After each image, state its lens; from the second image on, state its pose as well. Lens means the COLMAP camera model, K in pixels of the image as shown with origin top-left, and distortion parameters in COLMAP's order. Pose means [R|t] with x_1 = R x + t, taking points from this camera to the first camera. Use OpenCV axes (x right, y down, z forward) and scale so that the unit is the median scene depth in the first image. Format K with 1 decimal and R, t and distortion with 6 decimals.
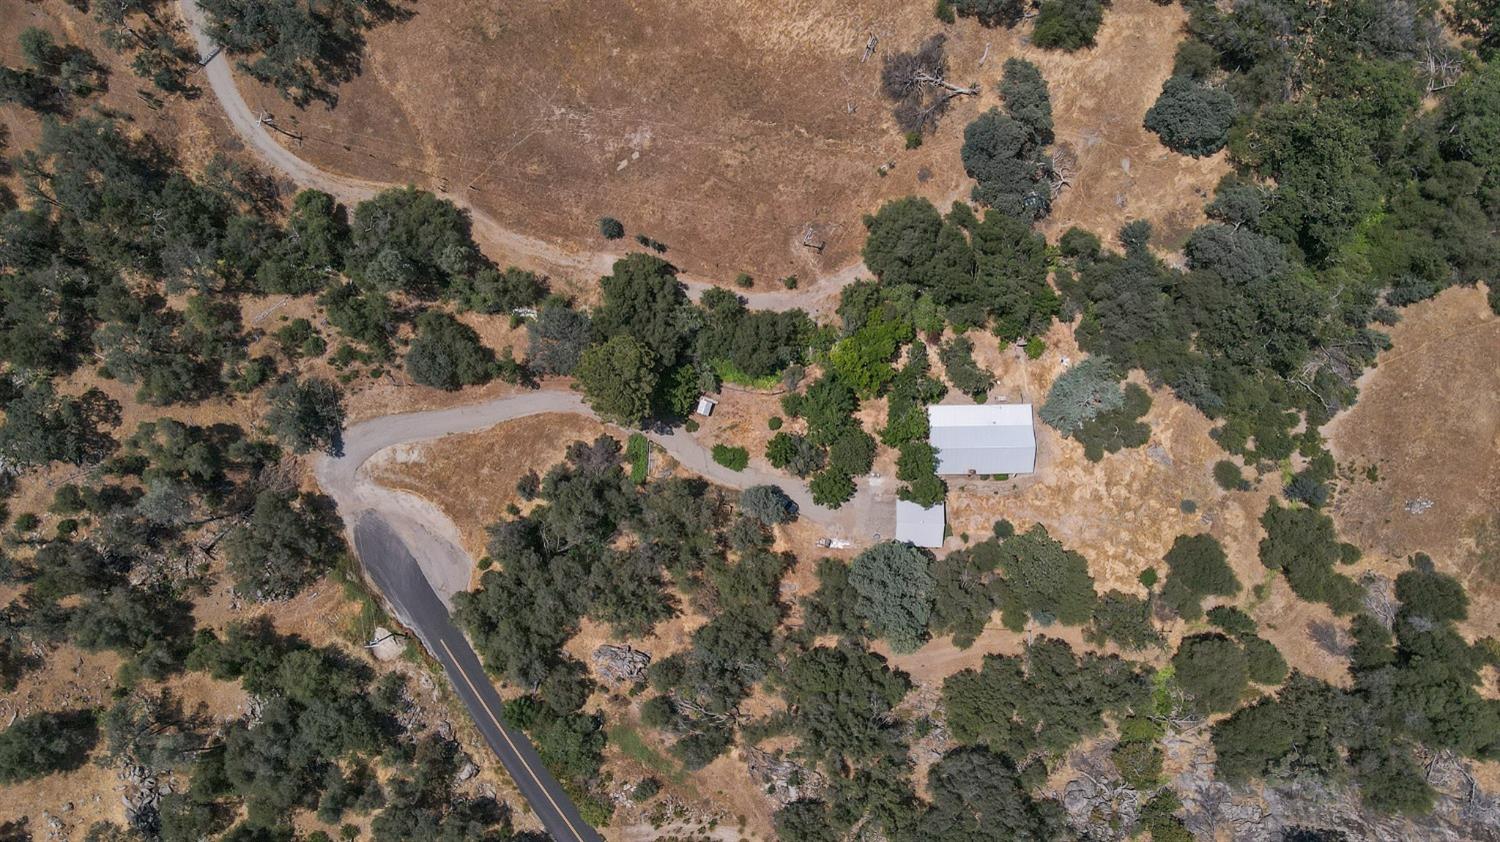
lens RADIAL K [[1119.3, 0, 747.4], [0, 1119.3, 427.8], [0, 0, 1]] dist [-0.011689, 0.053072]
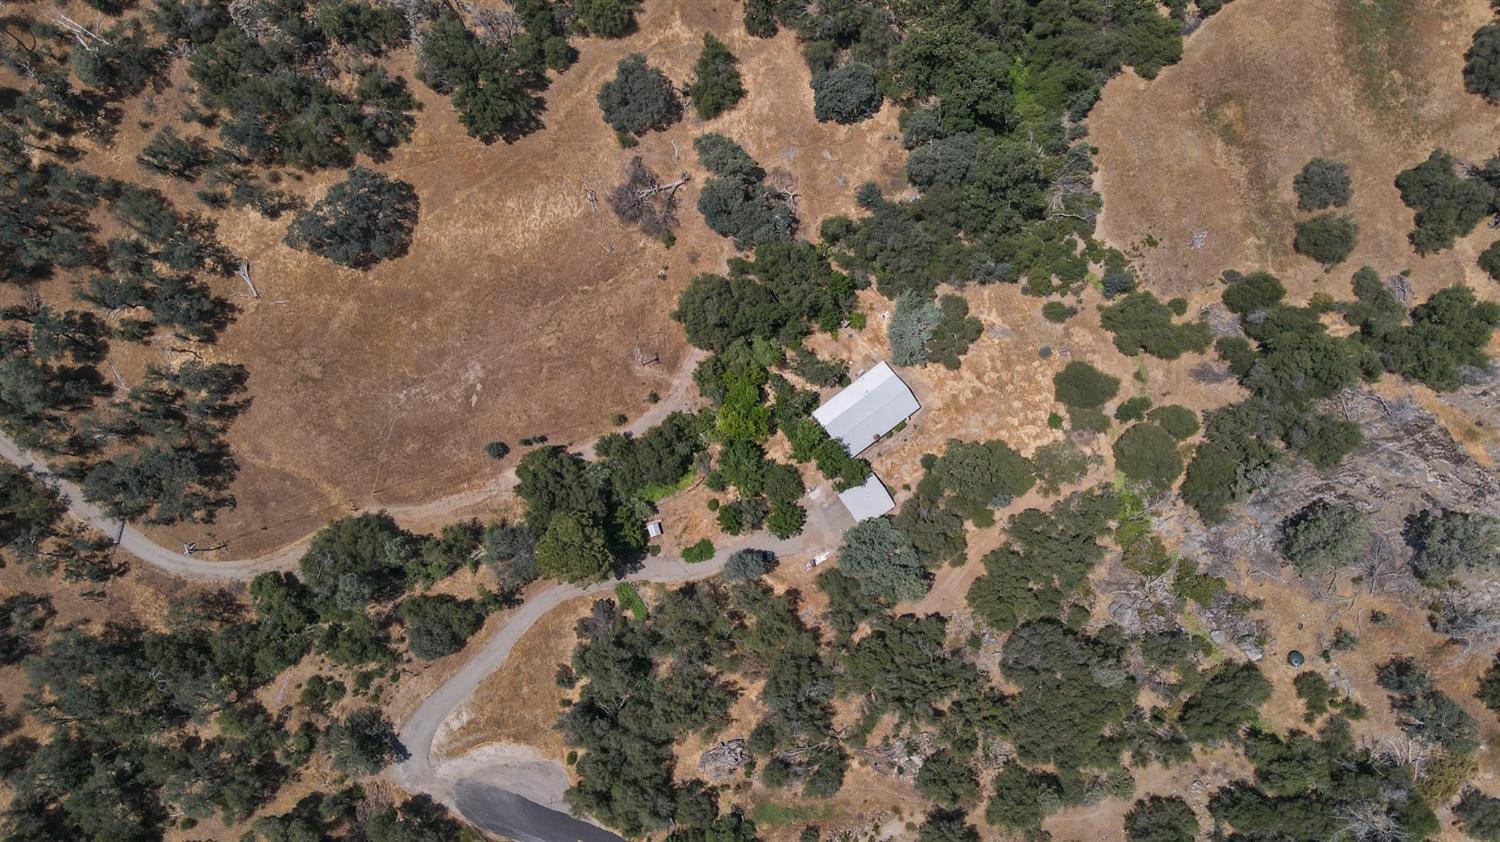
lens RADIAL K [[1119.3, 0, 747.8], [0, 1119.3, 432.0], [0, 0, 1]] dist [-0.011689, 0.053072]
pose [[0.809621, -0.581283, 0.081389, 0.003676], [0.586952, 0.801431, -0.114878, 0.088906], [0.001549, 0.140779, 0.990040, -0.134850]]
